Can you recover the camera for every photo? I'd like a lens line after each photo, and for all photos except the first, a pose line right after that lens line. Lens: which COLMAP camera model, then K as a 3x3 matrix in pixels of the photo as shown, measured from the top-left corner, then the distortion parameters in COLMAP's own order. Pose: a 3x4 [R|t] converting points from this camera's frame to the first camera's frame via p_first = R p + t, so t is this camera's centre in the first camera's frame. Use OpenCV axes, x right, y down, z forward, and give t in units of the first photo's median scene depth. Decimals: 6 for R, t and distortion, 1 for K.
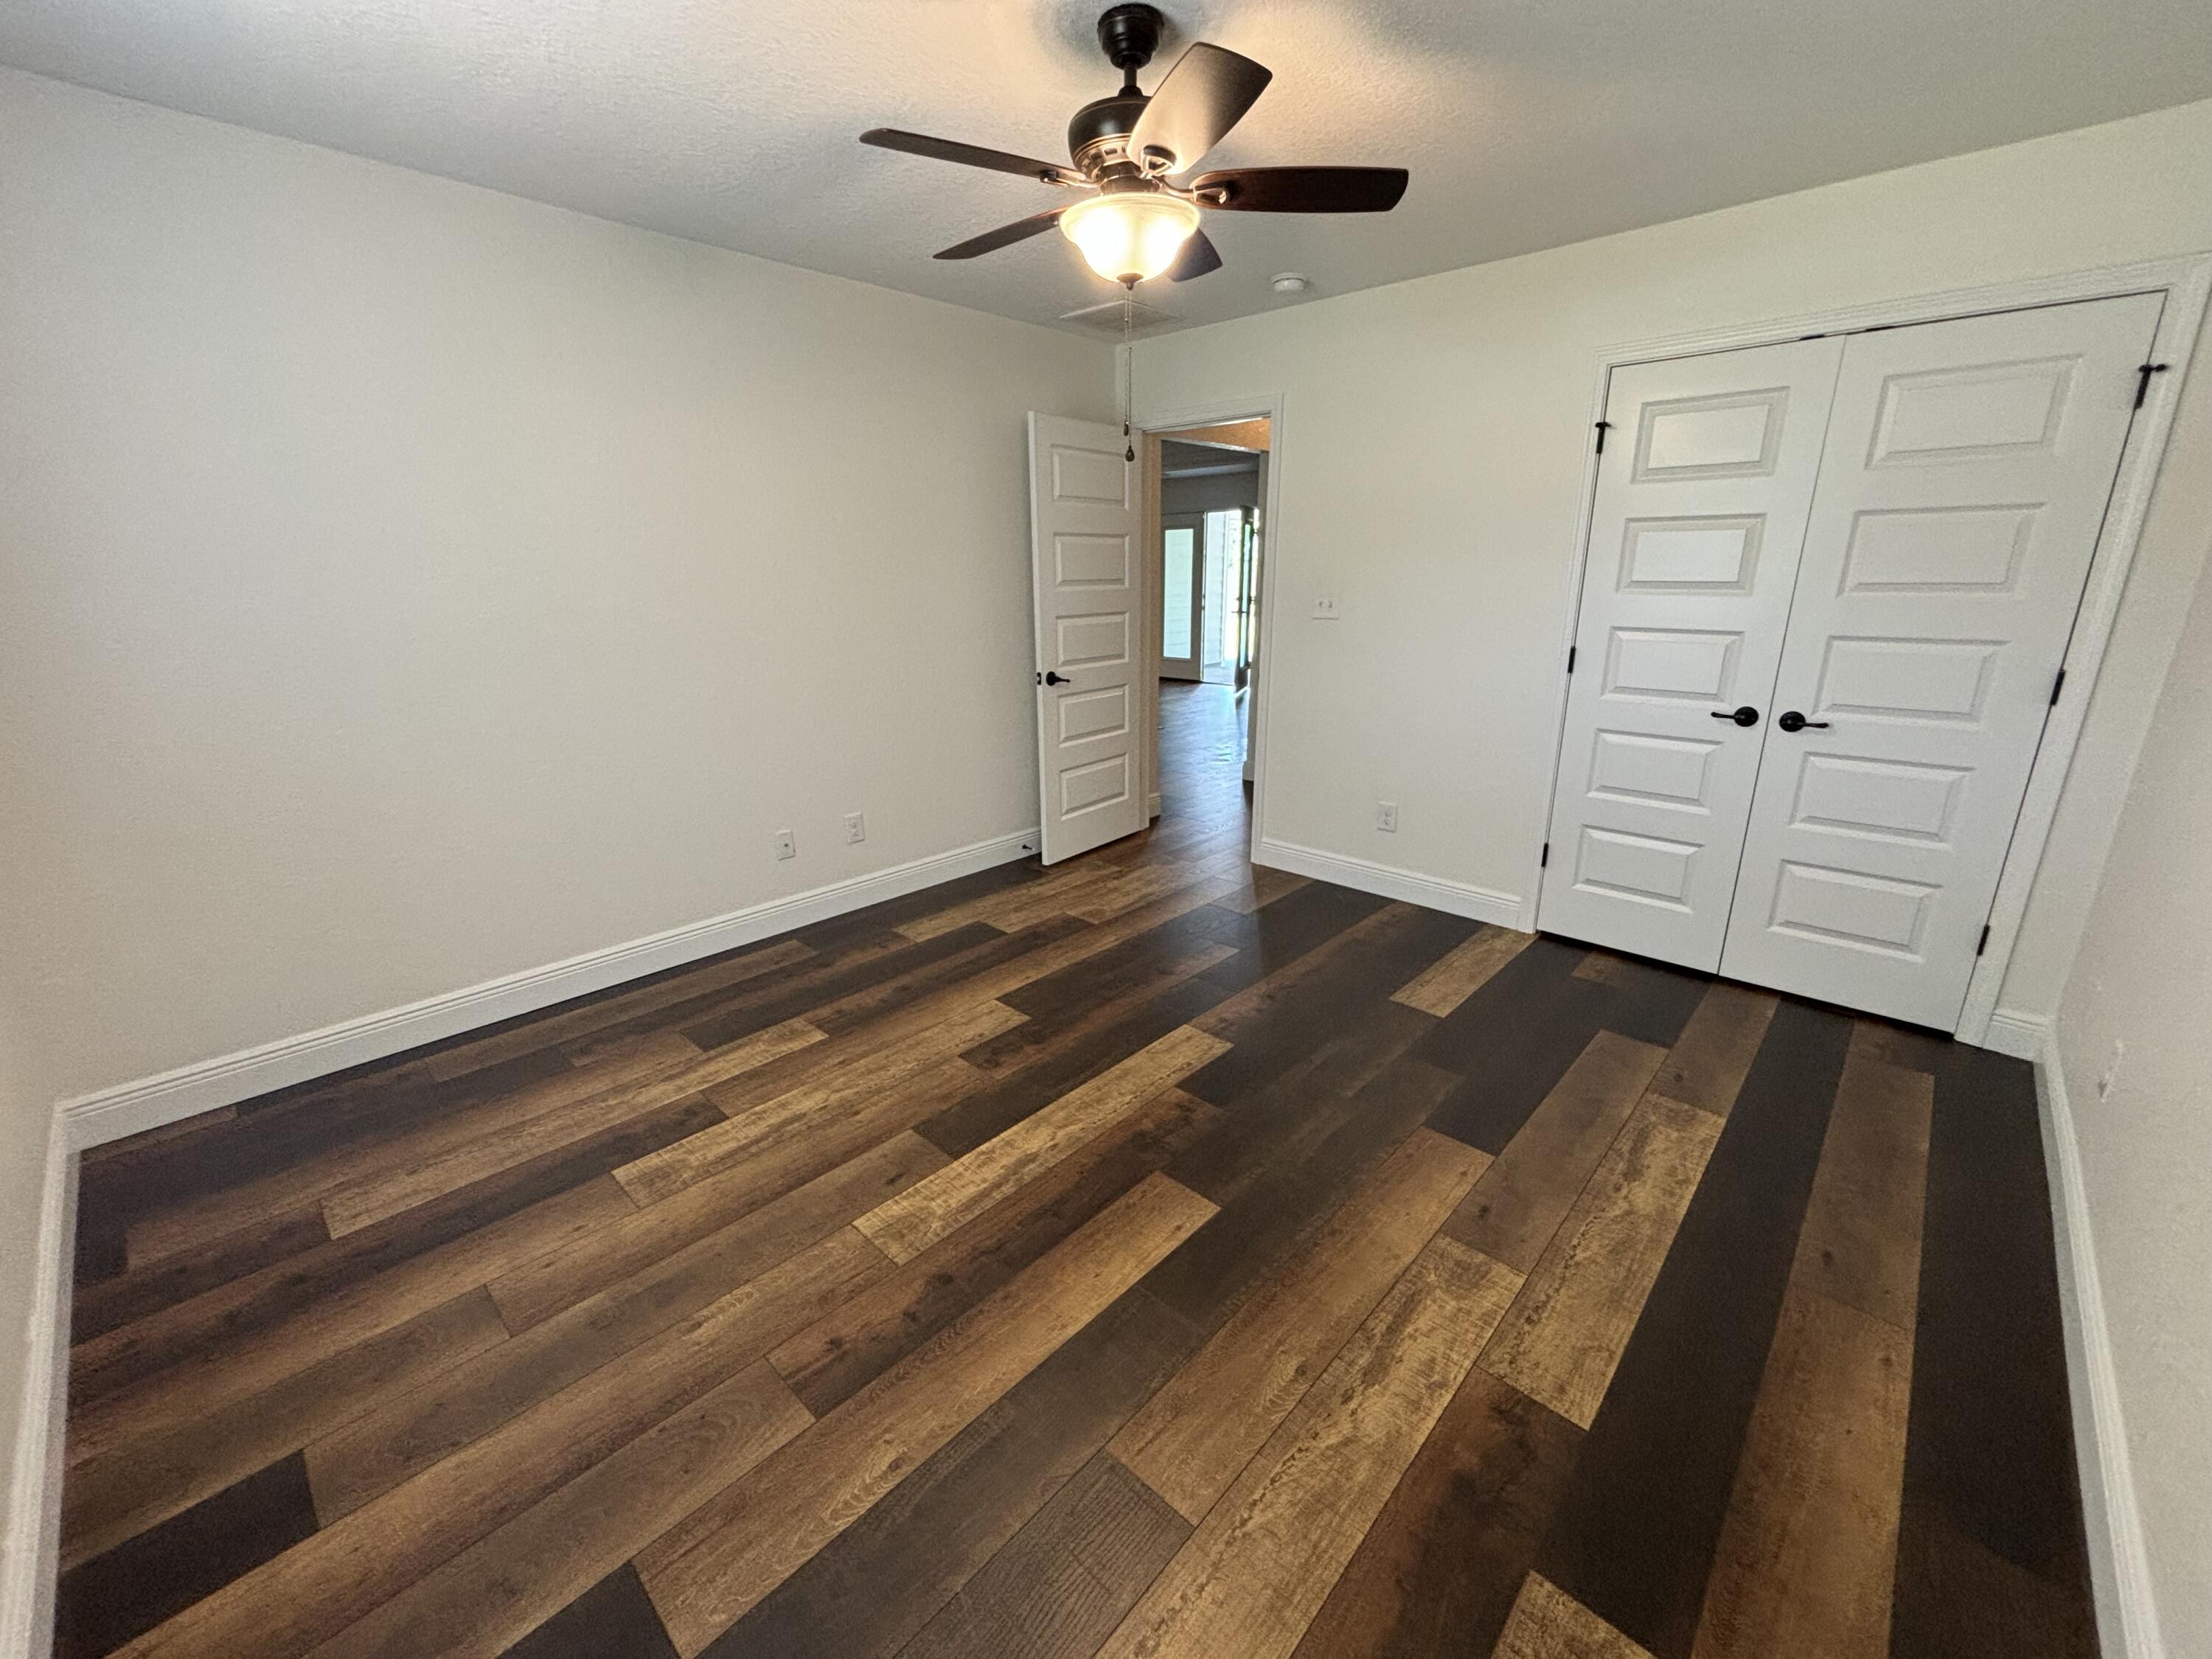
lens RADIAL K [[891.8, 0, 1103.6], [0, 891.8, 825.3], [0, 0, 1]] dist [0.002566, 0.000893]
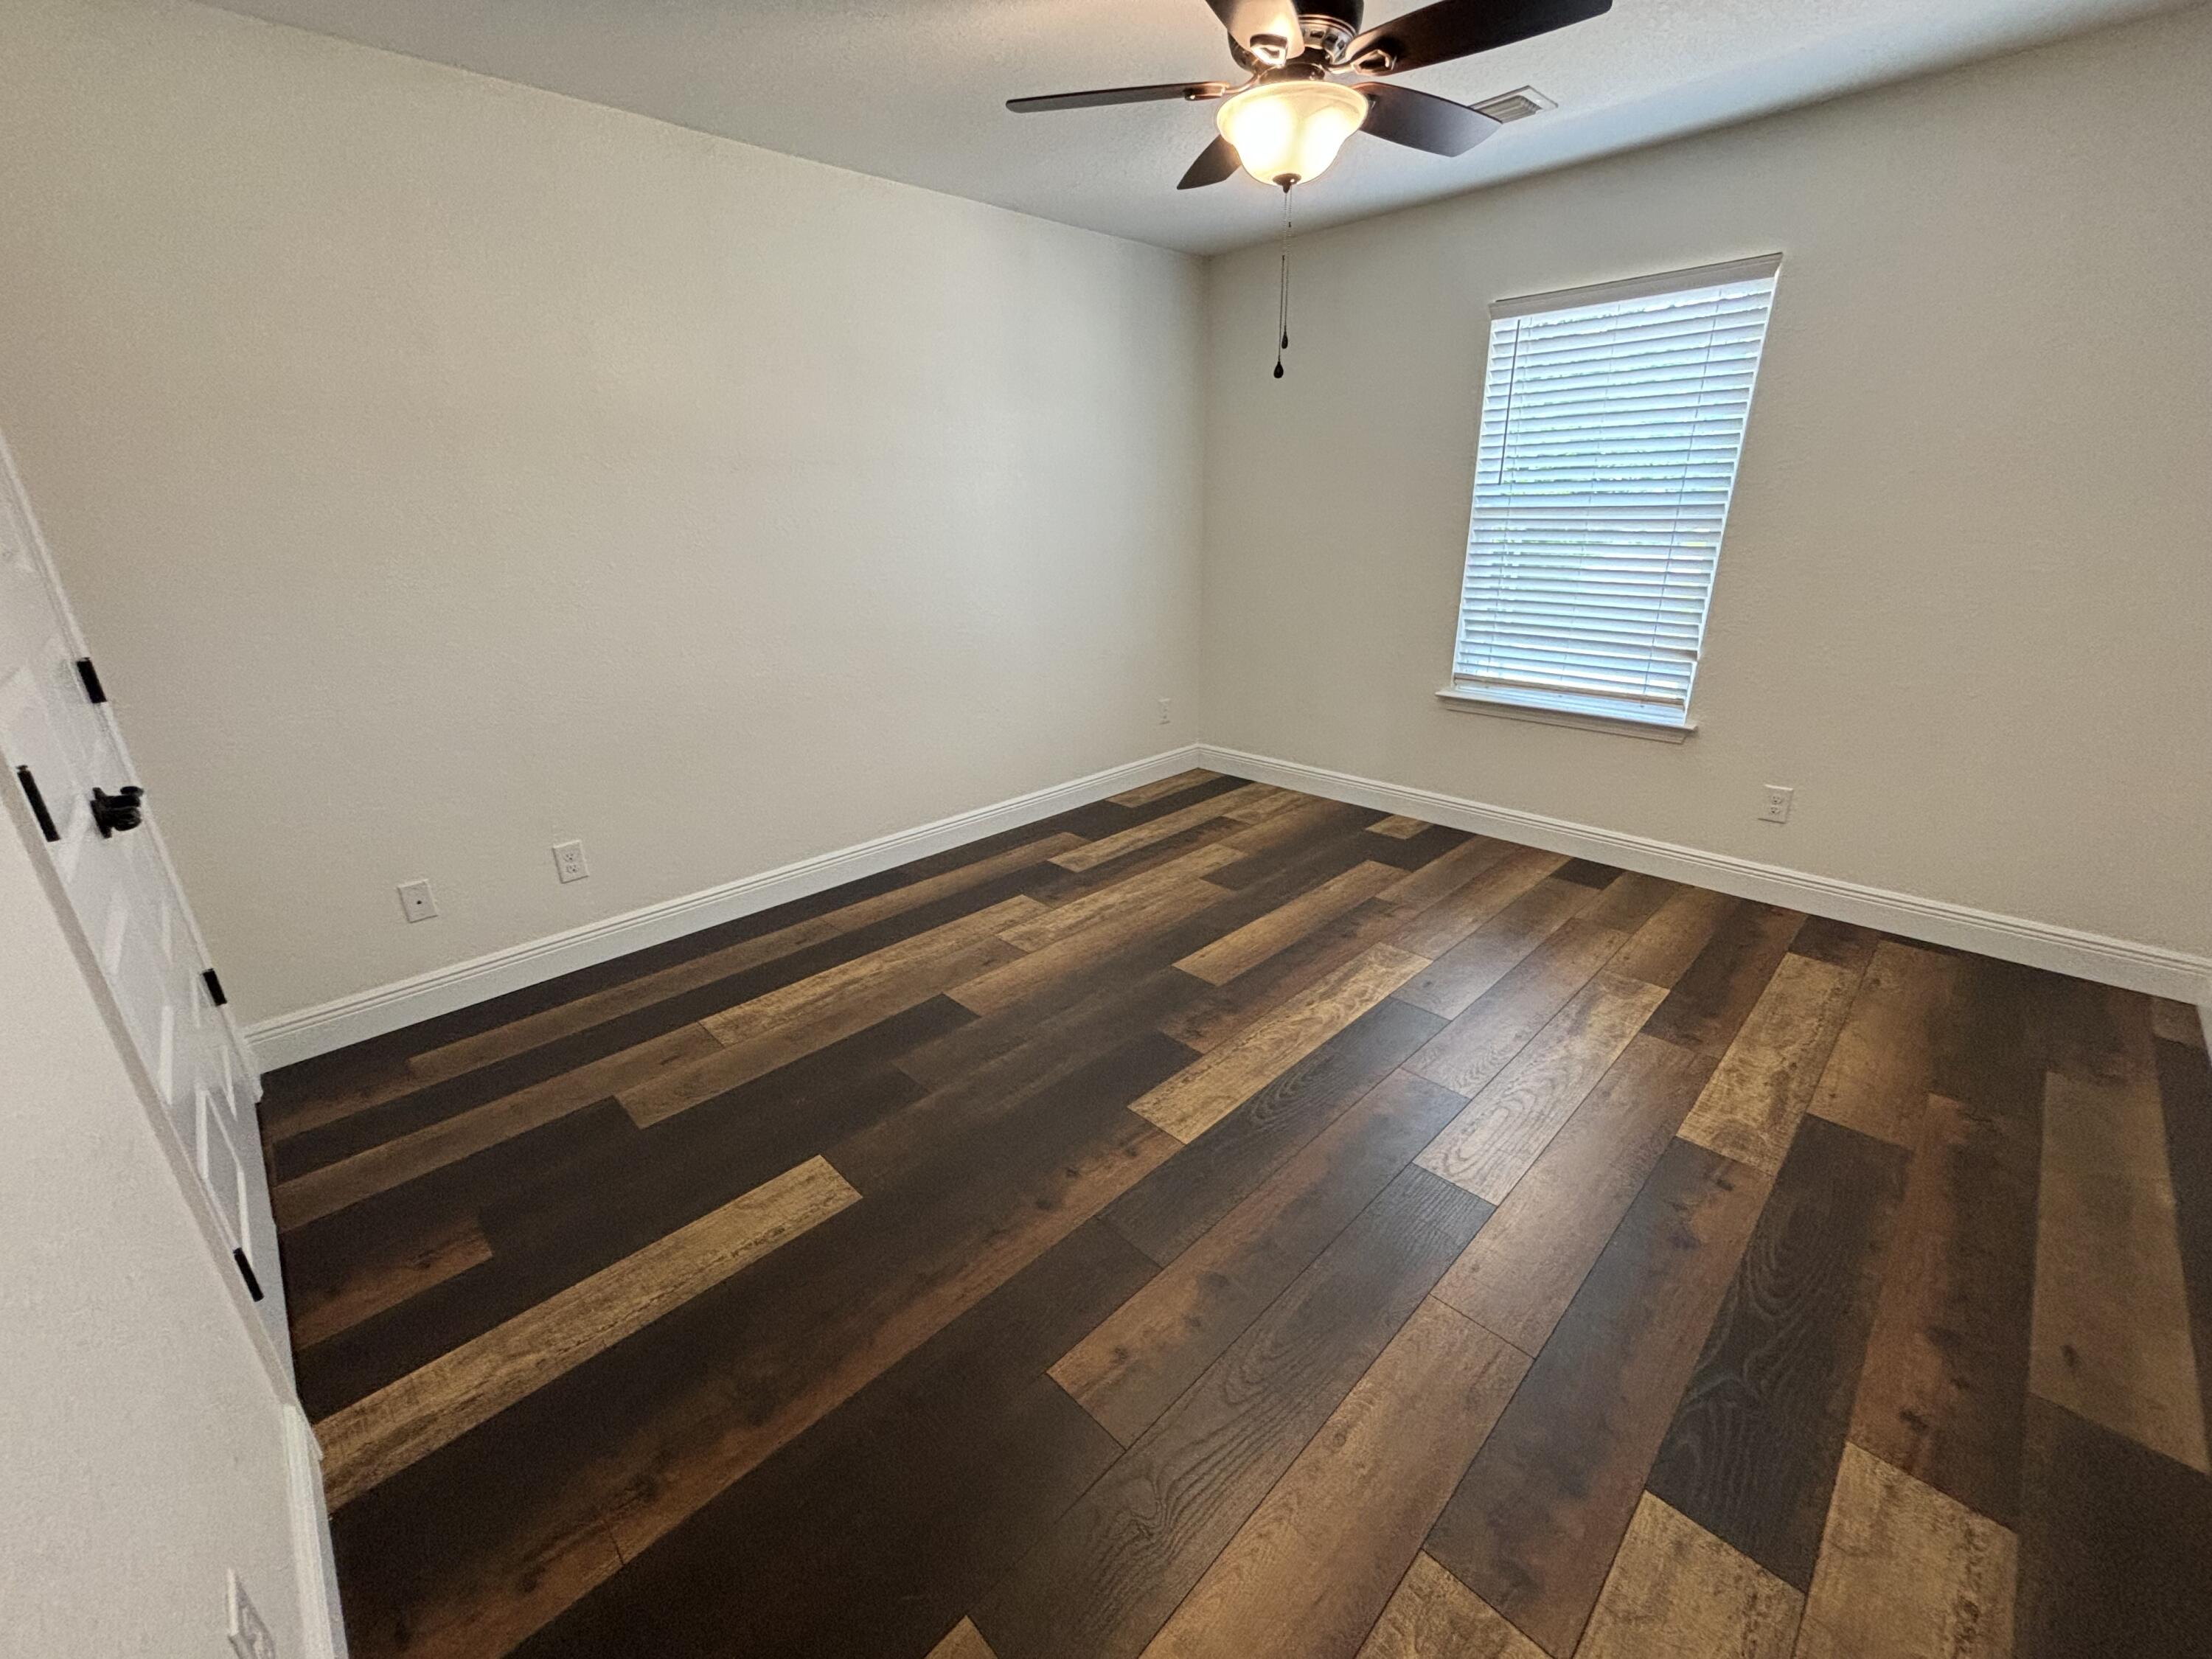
lens RADIAL K [[891.8, 0, 1103.6], [0, 891.8, 825.3], [0, 0, 1]] dist [0.002566, 0.000893]
pose [[-0.998853, 0.009827, 0.046868, 0.160519], [0.035549, 0.807917, 0.588224, -0.537307], [-0.032085, 0.589215, -0.807339, 1.877521]]
